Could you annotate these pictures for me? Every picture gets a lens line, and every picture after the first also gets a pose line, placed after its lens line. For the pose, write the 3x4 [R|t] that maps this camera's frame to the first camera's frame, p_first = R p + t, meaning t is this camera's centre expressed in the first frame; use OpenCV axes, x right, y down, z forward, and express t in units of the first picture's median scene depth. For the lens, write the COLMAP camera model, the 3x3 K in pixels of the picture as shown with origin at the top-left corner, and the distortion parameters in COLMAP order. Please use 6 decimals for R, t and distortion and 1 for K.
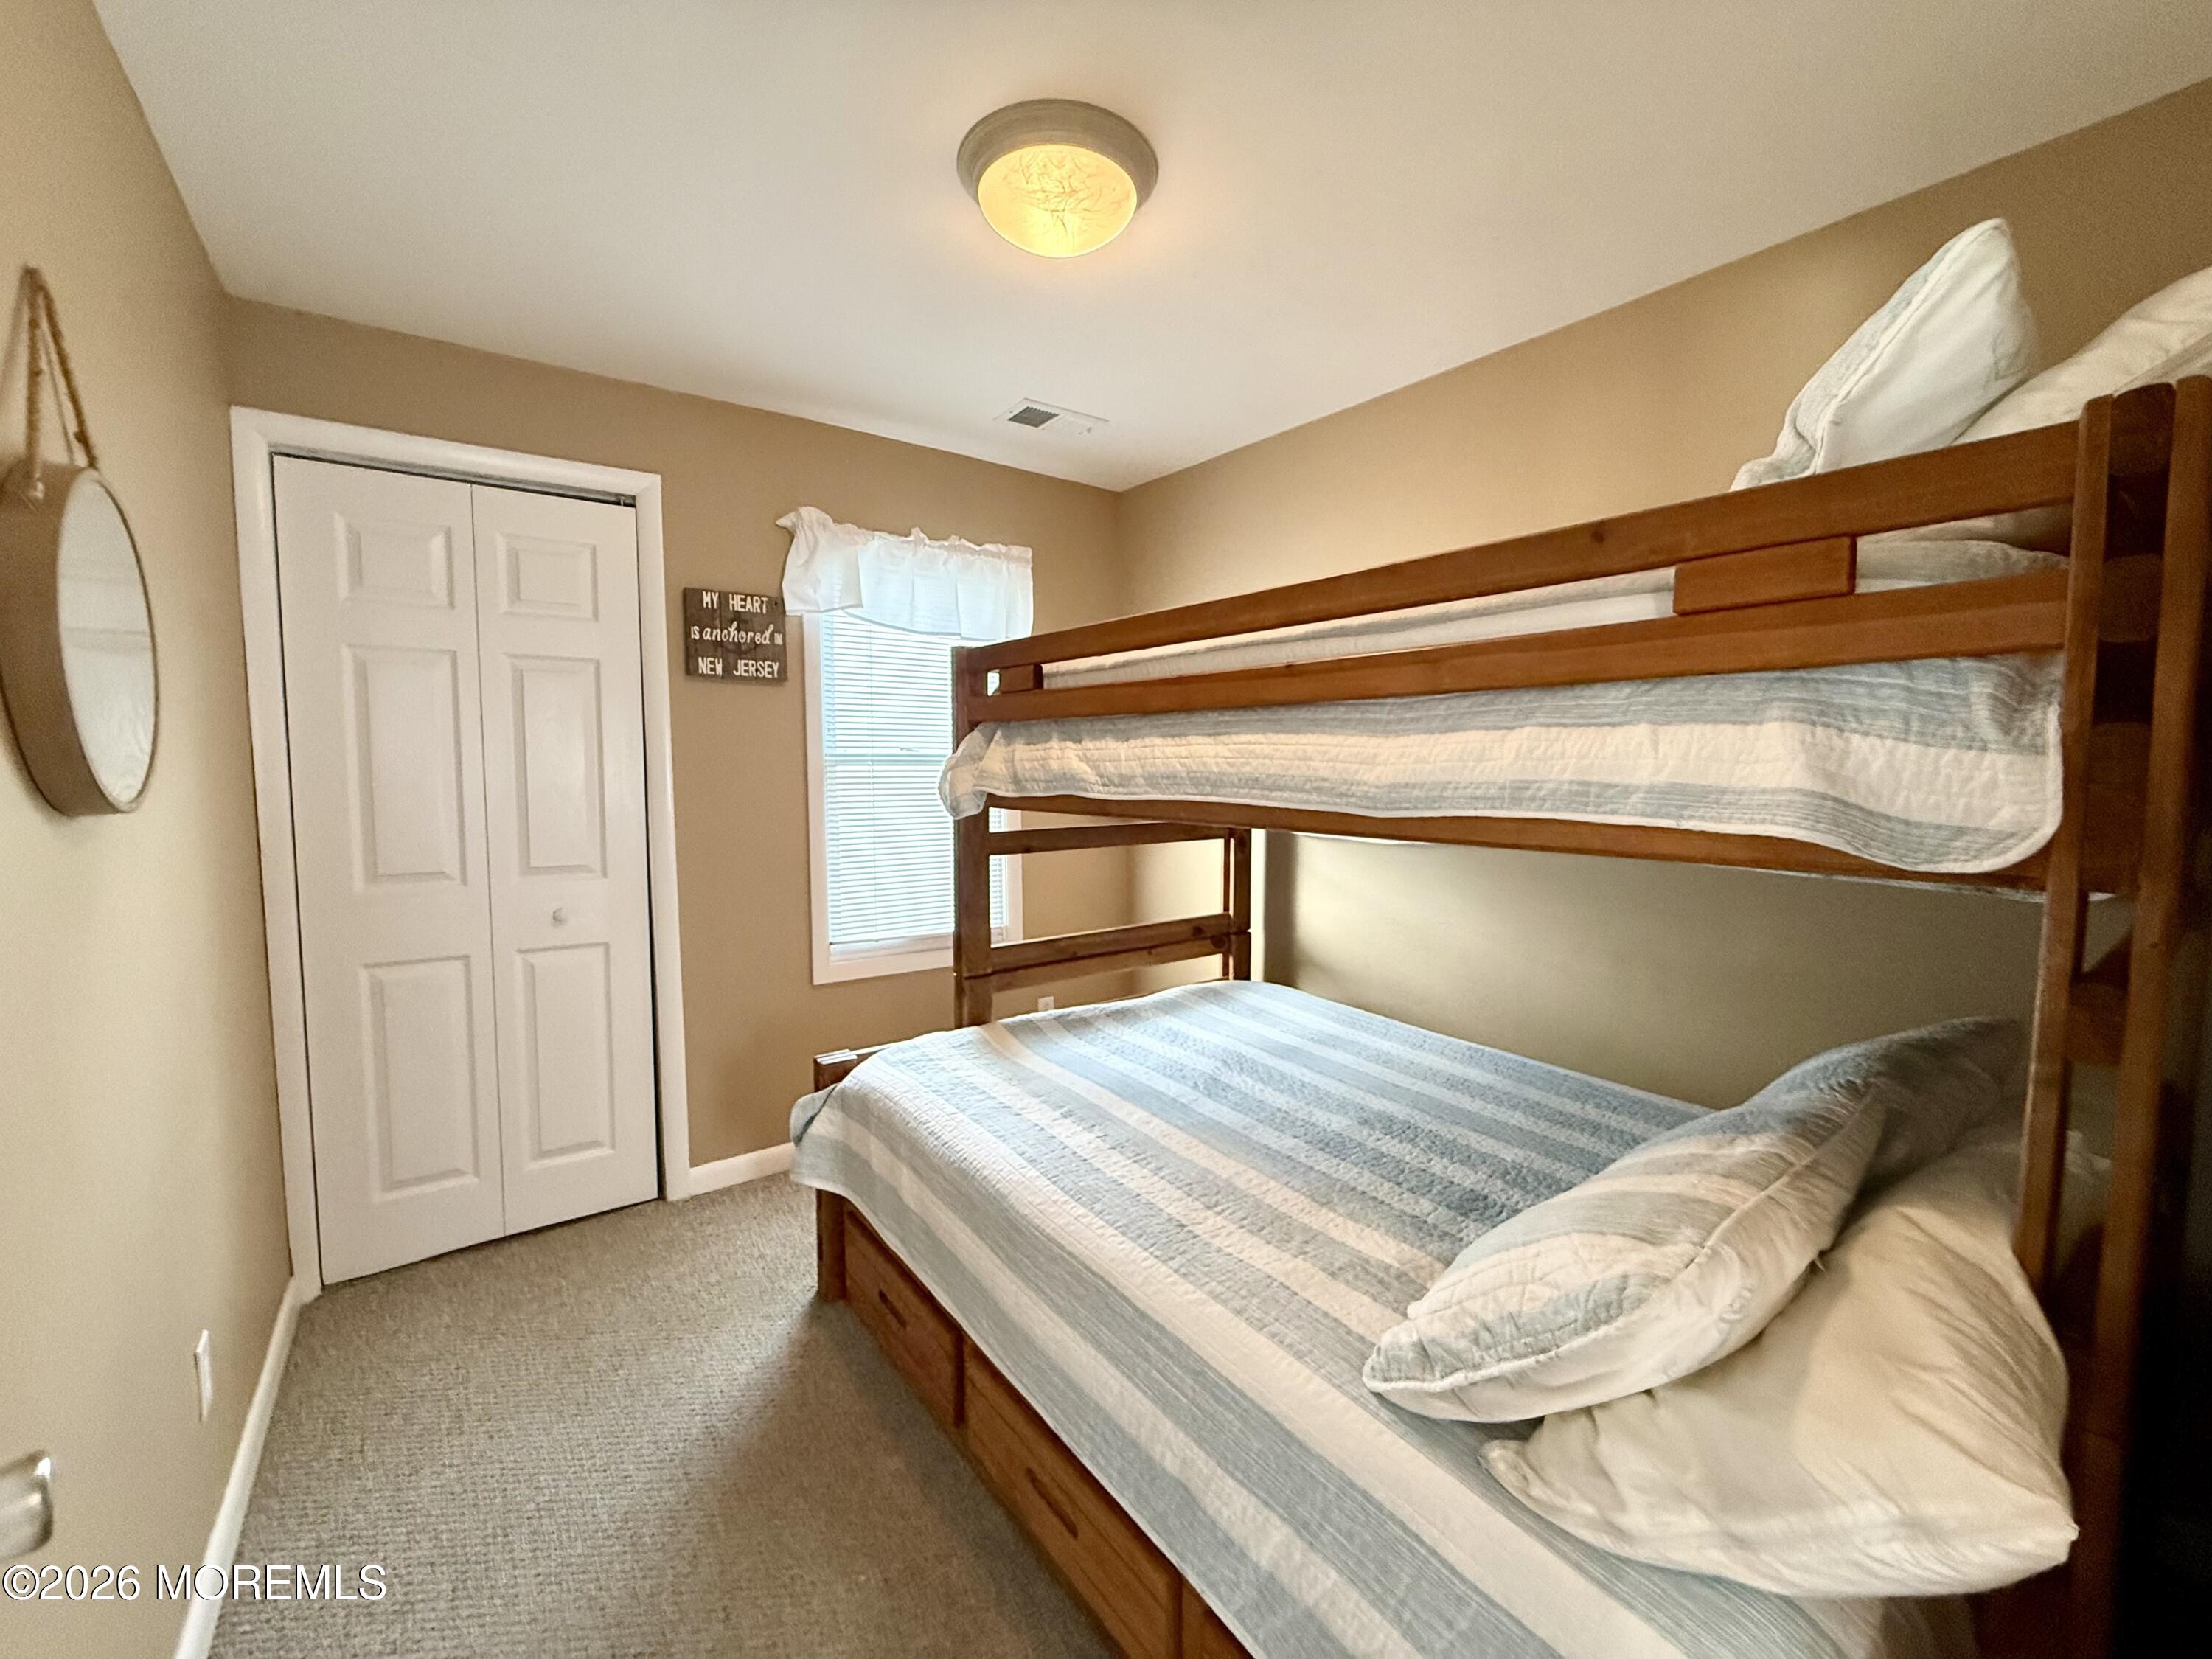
lens RADIAL K [[883.9, 0, 1103.5], [0, 883.9, 826.4], [0, 0, 1]] dist [-0.000135, 0.000199]
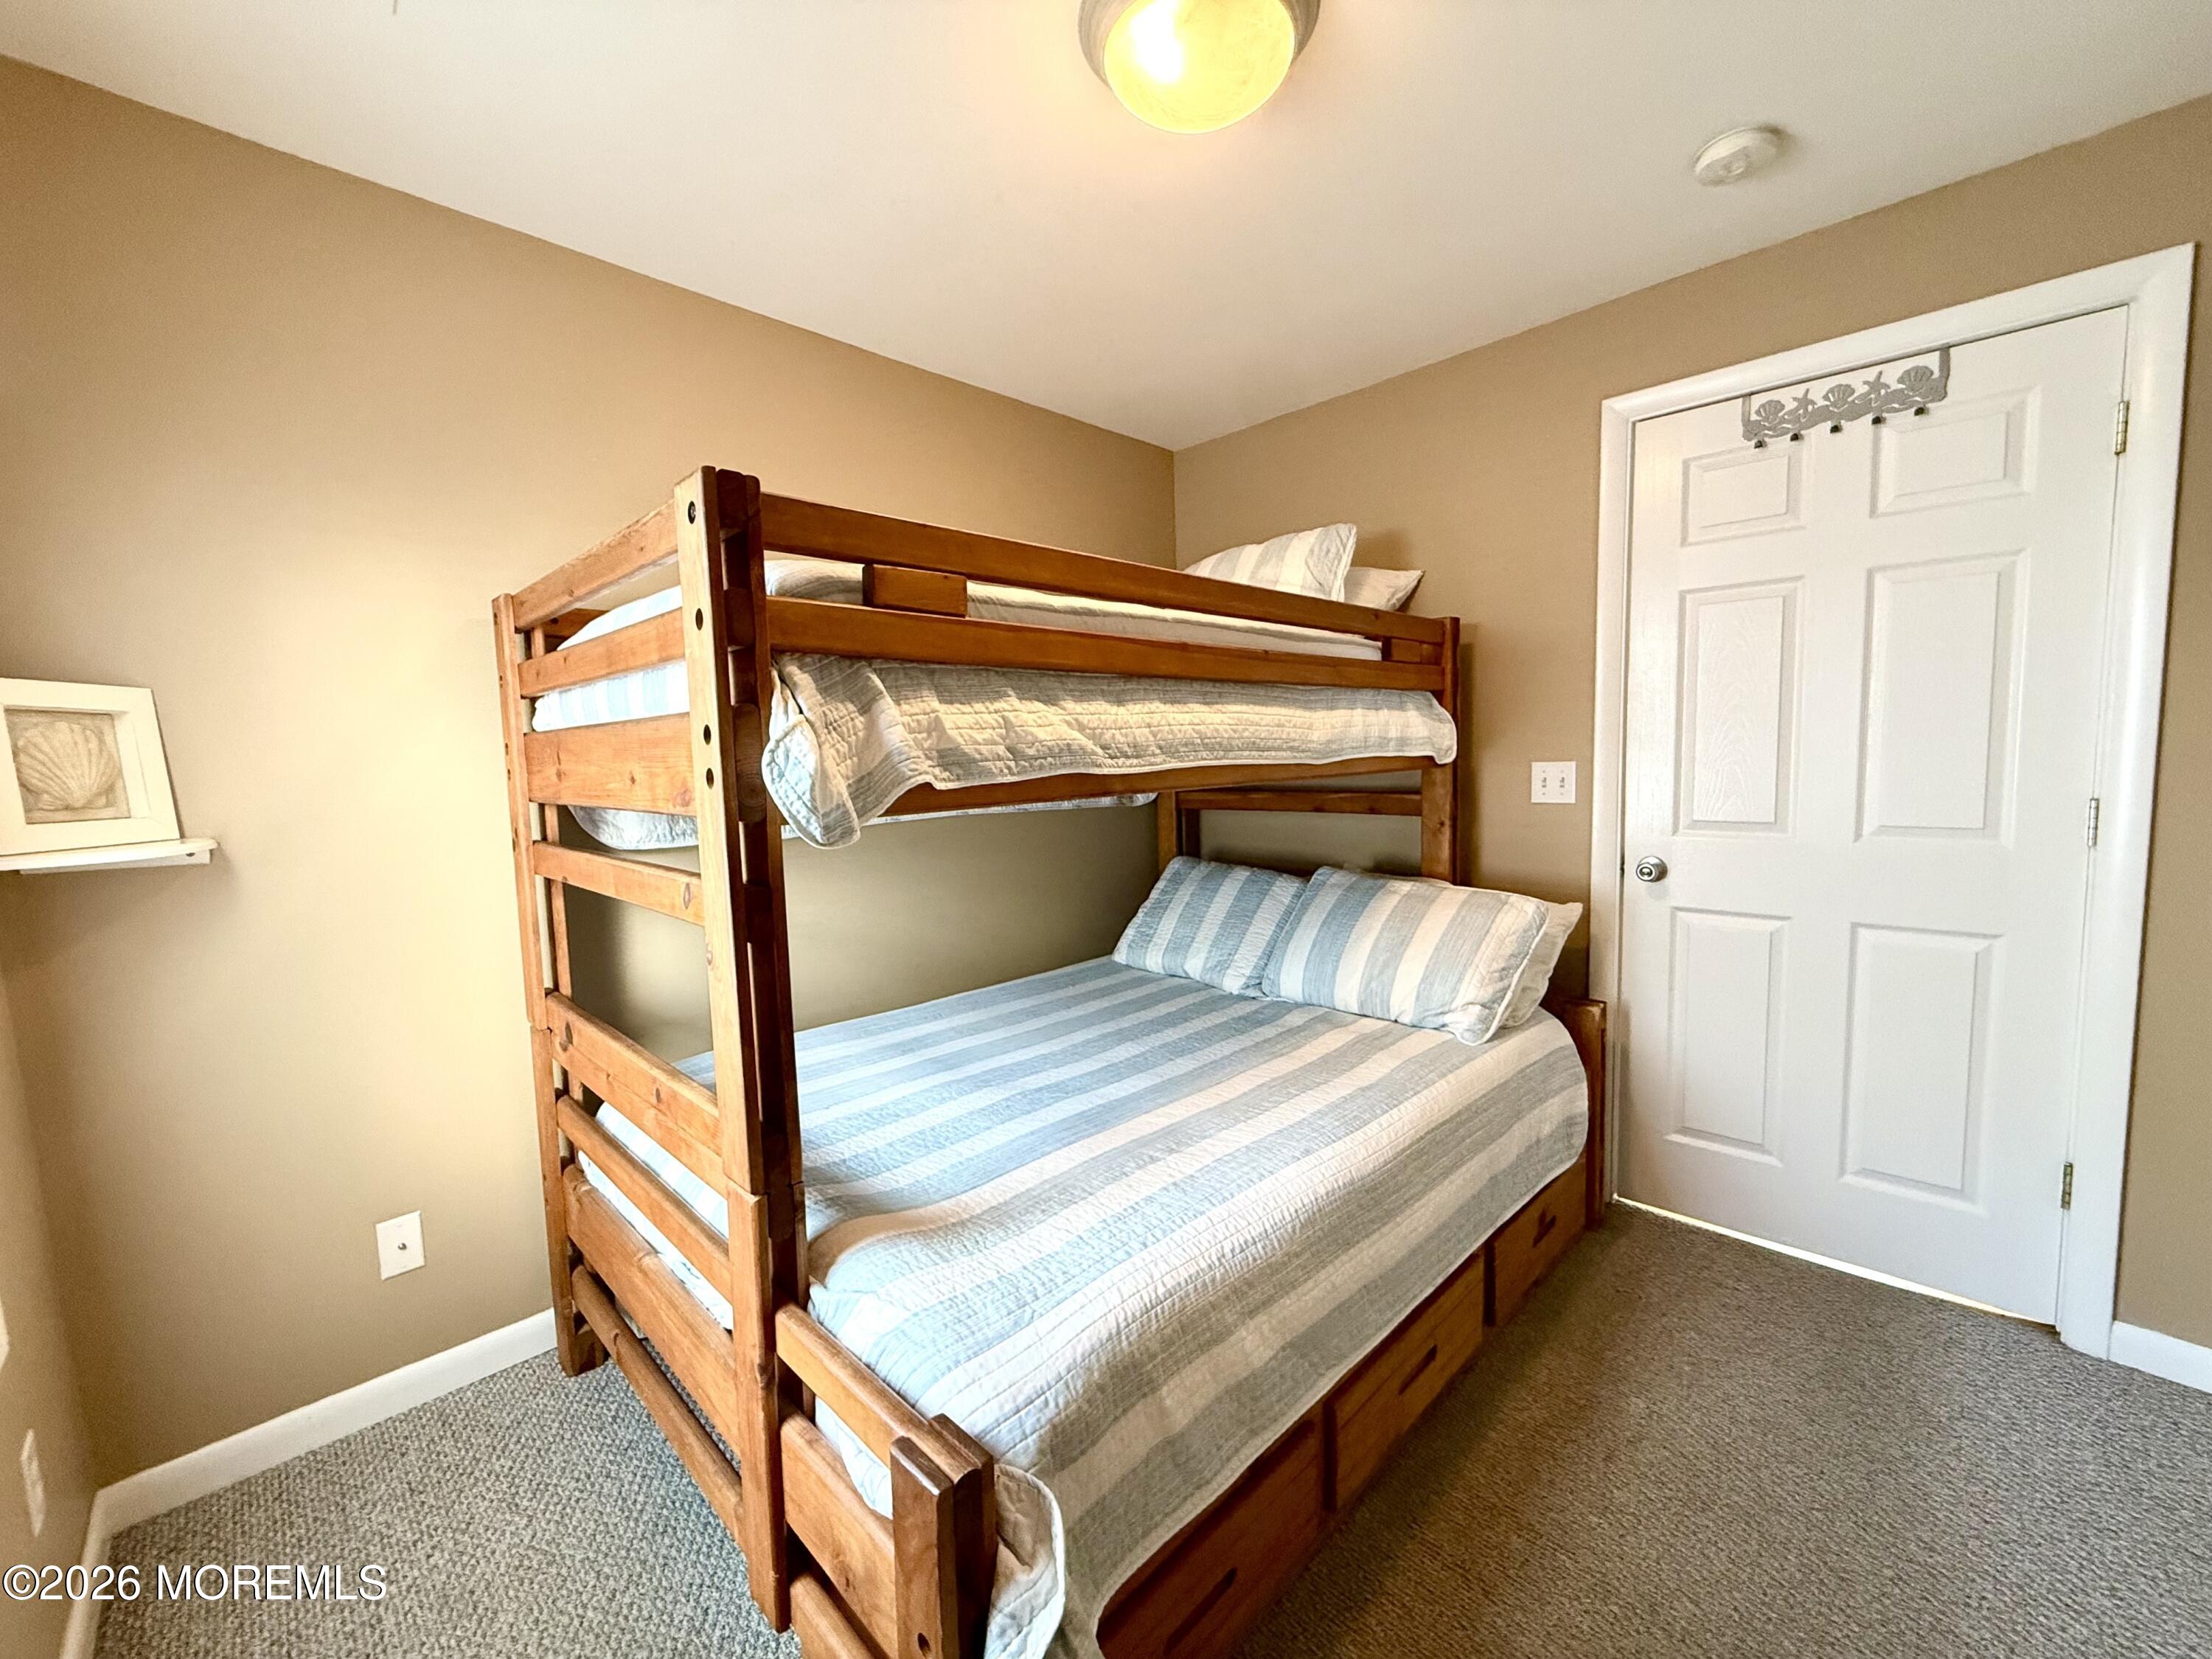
lens RADIAL K [[897.7, 0, 1097.4], [0, 897.7, 816.0], [0, 0, 1]] dist [-0.013444, 0.000281]
pose [[-0.139549, -0.073266, 0.987501, -0.843687], [0.099468, 0.991178, 0.087595, -0.068418], [-0.985207, 0.110449, -0.131030, 1.148909]]
